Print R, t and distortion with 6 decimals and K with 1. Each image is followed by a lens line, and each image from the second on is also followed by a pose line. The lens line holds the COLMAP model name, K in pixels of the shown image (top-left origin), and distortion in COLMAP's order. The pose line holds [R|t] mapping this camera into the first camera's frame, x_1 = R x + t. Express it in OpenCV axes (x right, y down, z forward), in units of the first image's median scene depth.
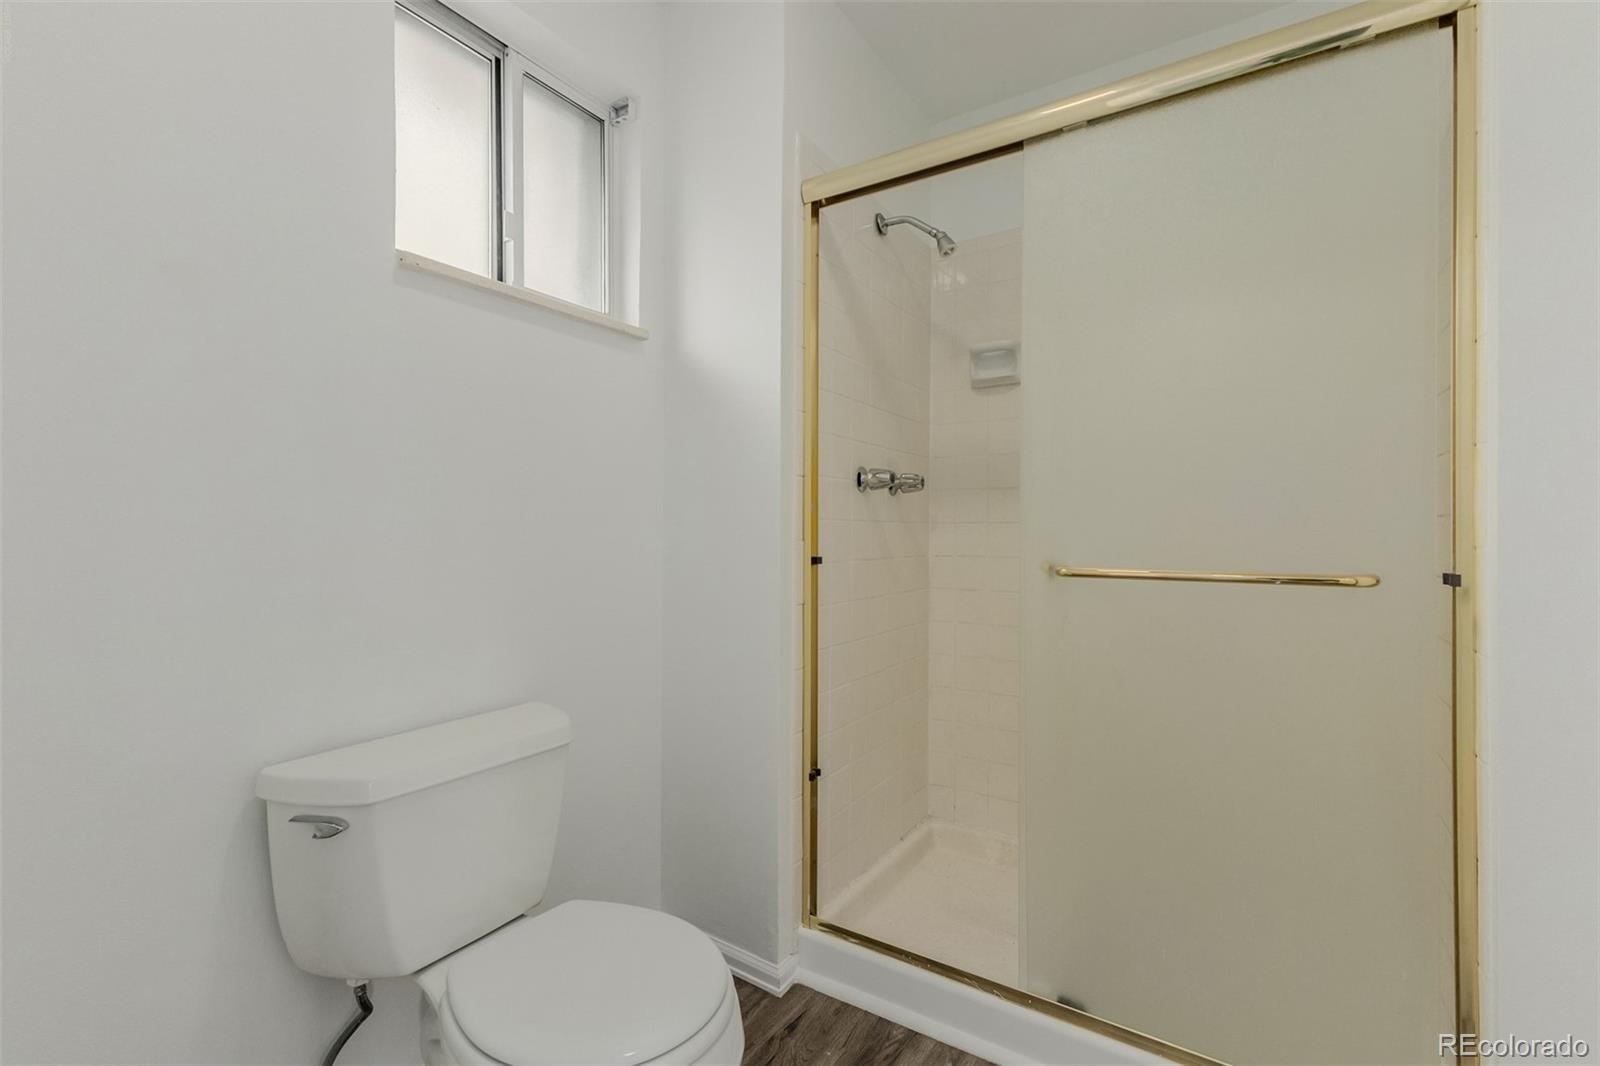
lens RADIAL K [[690.2, 0, 802.9], [0, 690.2, 531.0], [0, 0, 1]] dist [0.005453, -0.001323]
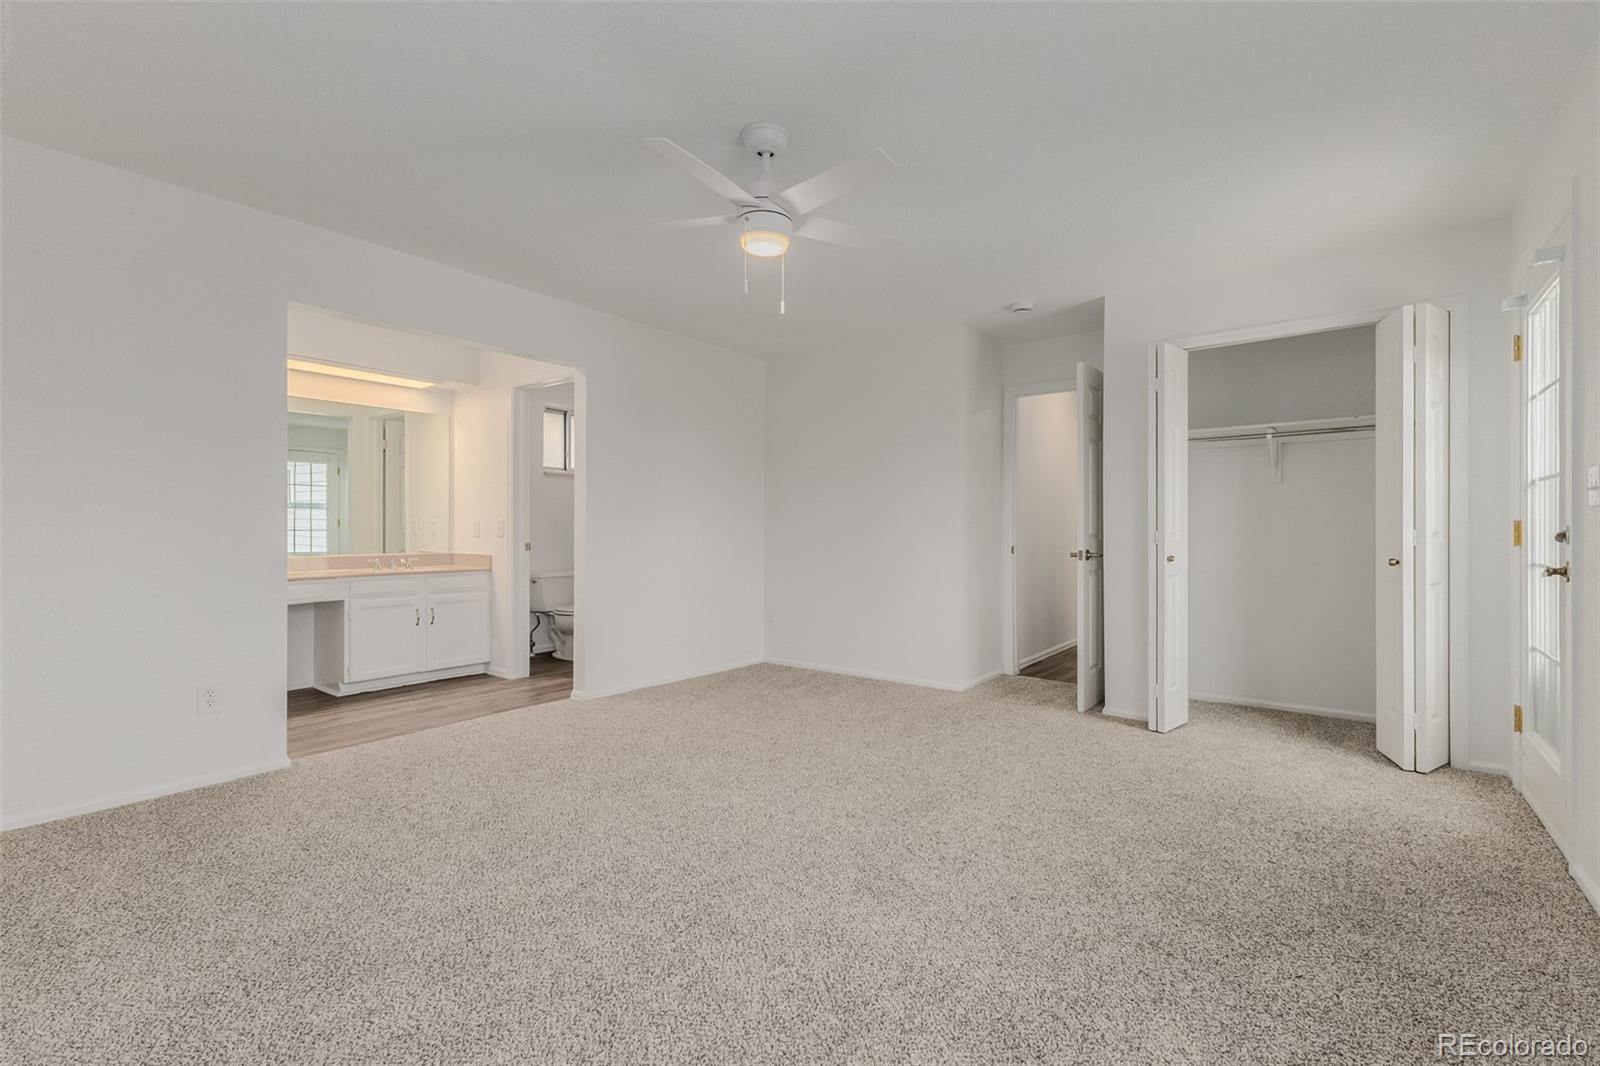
lens RADIAL K [[690.2, 0, 802.9], [0, 690.2, 531.0], [0, 0, 1]] dist [0.005453, -0.001323]
pose [[0.995743, 0.001296, -0.092162, 1.154595], [-0.001028, 0.999995, 0.002958, -0.005011], [0.092166, -0.002850, 0.995740, -2.540110]]
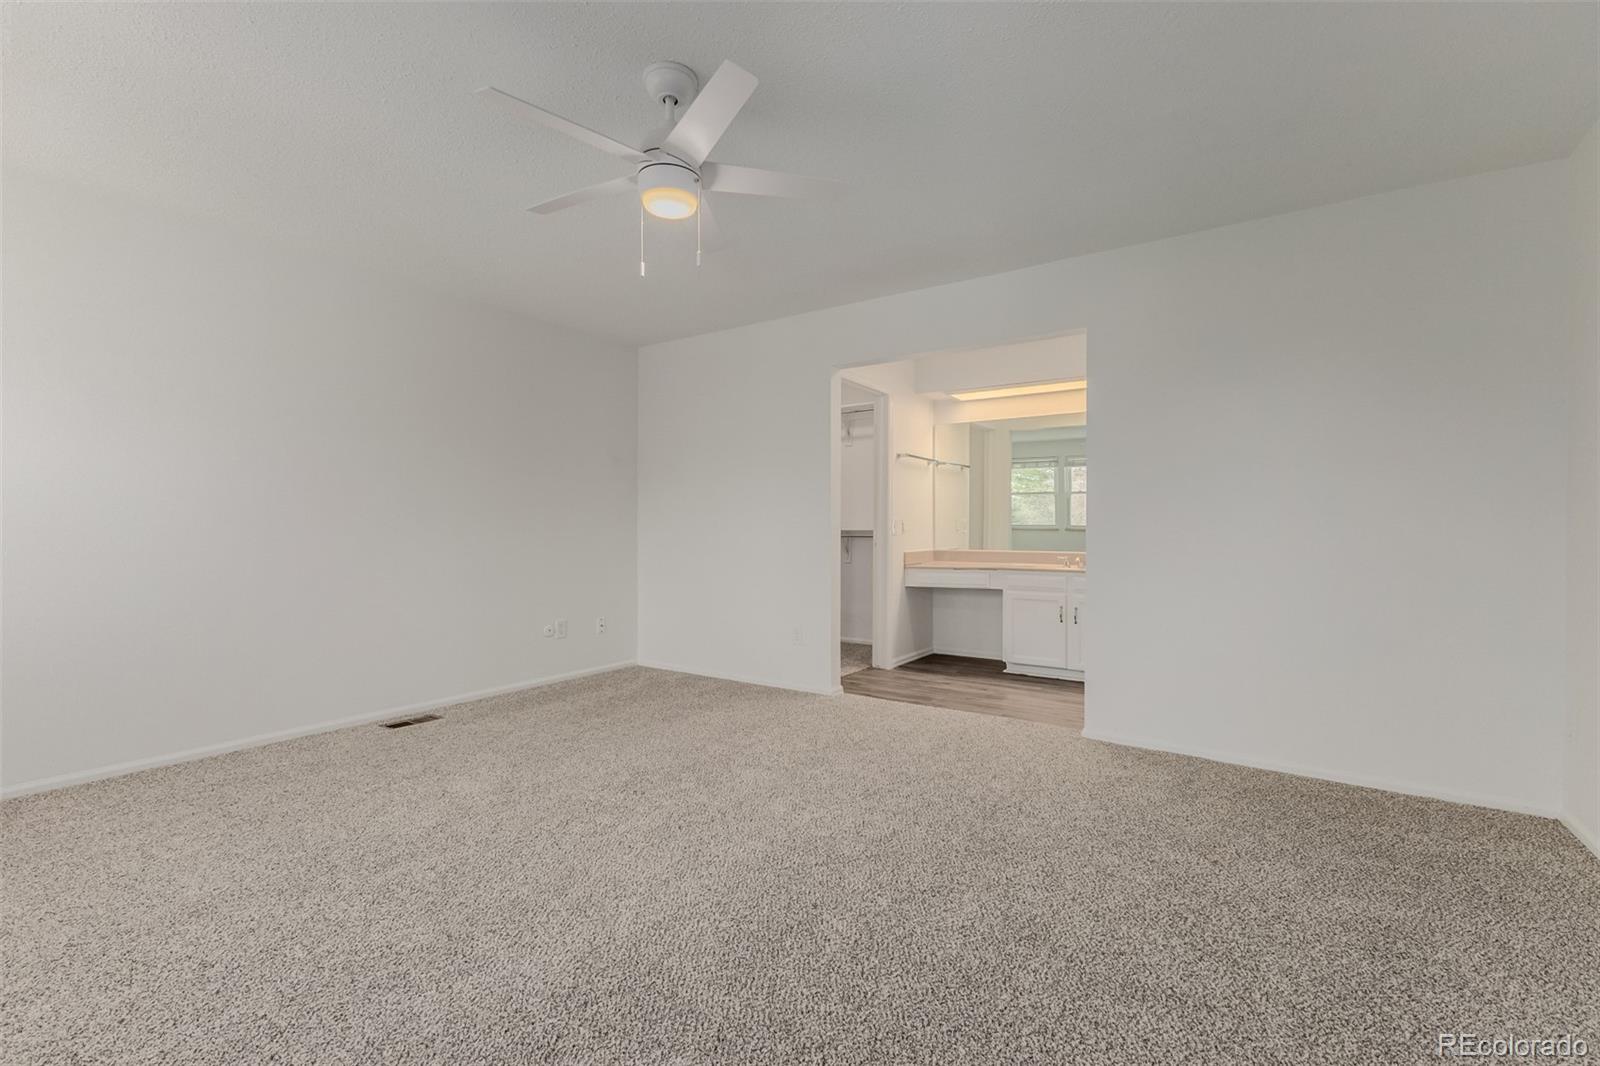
lens RADIAL K [[690.2, 0, 802.9], [0, 690.2, 531.0], [0, 0, 1]] dist [0.005453, -0.001323]
pose [[-0.025323, 0.000519, -0.999679, 2.149542], [0.000432, 1.000000, 0.000508, 0.005900], [0.999679, -0.000419, -0.025323, -1.002346]]
